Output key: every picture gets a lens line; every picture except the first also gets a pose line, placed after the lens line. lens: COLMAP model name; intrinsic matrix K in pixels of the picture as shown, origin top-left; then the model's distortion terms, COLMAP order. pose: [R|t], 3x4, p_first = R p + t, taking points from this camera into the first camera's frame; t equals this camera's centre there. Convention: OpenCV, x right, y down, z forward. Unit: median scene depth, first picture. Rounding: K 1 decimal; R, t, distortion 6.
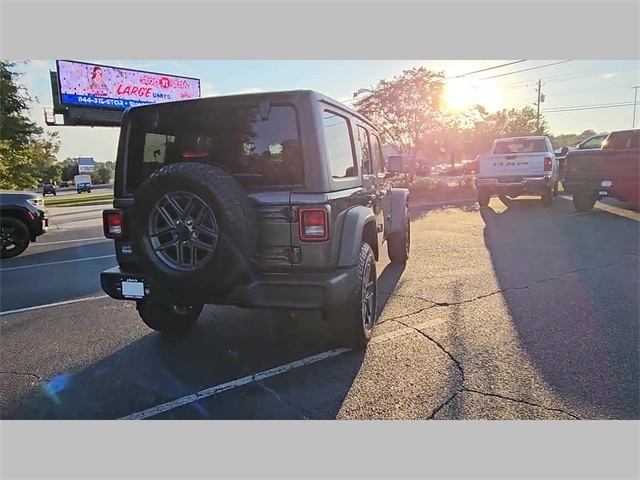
lens RADIAL K [[445.8, 0, 311.3], [0, 445.8, 239.7], [0, 0, 1]] dist [0.008580, -0.000618]
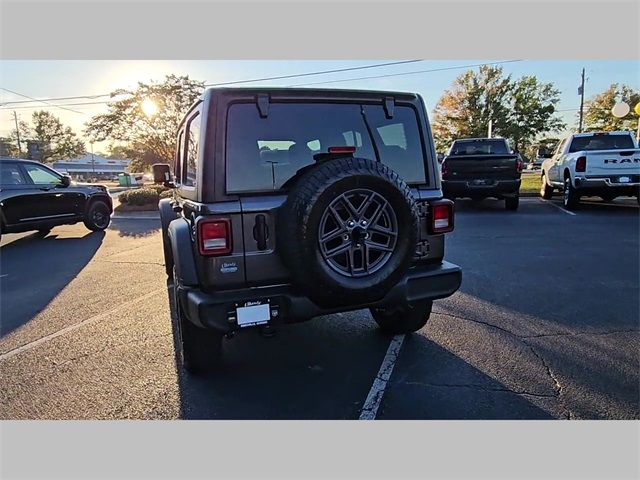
lens RADIAL K [[444.2, 0, 315.3], [0, 444.2, 239.3], [0, 0, 1]] dist [0.010847, 0.000905]
pose [[0.787635, -0.089112, 0.609664, -0.635133], [0.103126, 0.994594, 0.012145, -0.018216], [-0.607451, 0.053306, 0.792567, 0.232160]]
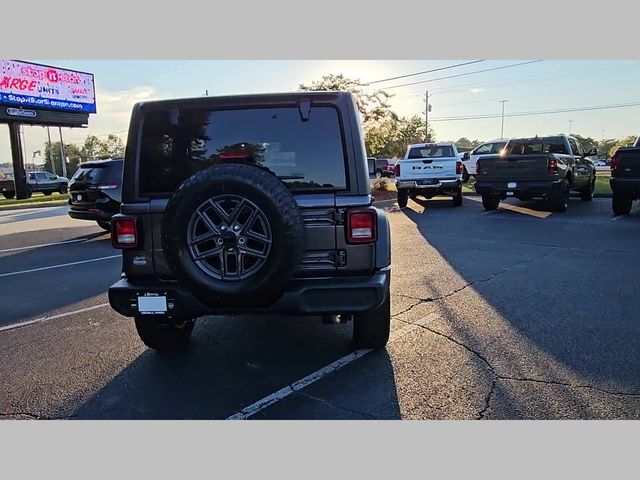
lens RADIAL K [[444.2, 0, 315.3], [0, 444.2, 239.3], [0, 0, 1]] dist [0.010847, 0.000905]
pose [[0.973058, -0.032871, 0.228203, -0.225746], [0.034564, 0.999397, -0.003427, -0.004434], [-0.227953, 0.011222, 0.973607, 0.041789]]
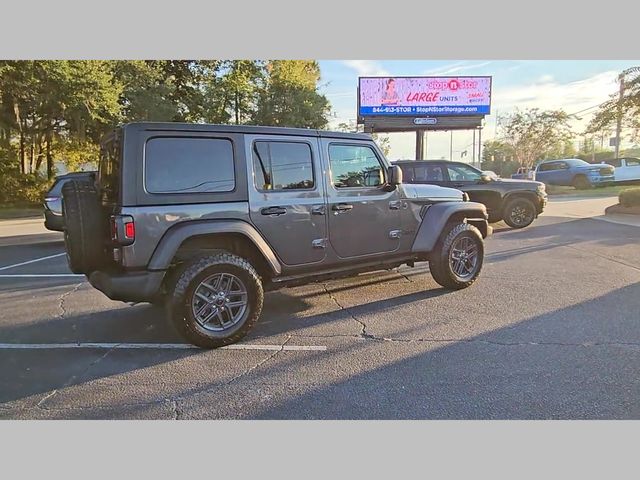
lens RADIAL K [[439.8, 0, 316.2], [0, 439.8, 251.6], [0, 0, 1]] dist [0.008714, -0.002653]
pose [[0.768697, 0.114314, -0.629314, 0.863367], [-0.096055, 0.993373, 0.063115, -0.080542], [0.632359, 0.011932, 0.774584, 0.282552]]
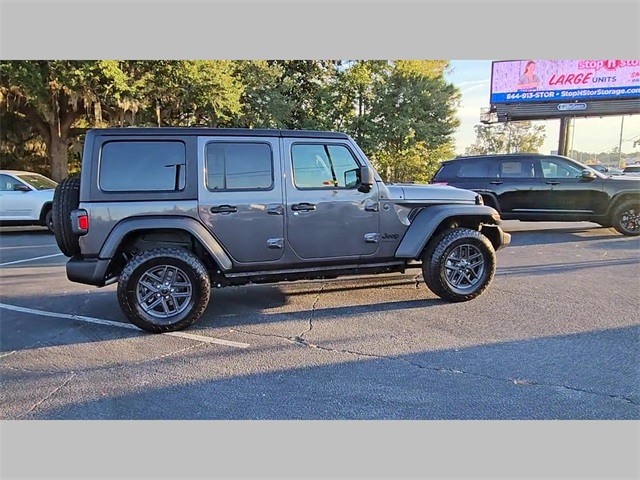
lens RADIAL K [[439.8, 0, 316.2], [0, 439.8, 251.6], [0, 0, 1]] dist [0.008714, -0.002653]
pose [[0.529535, 0.168877, -0.831308, 1.157114], [-0.130329, 0.984545, 0.116988, -0.153964], [0.838216, 0.046394, 0.543361, 0.624236]]
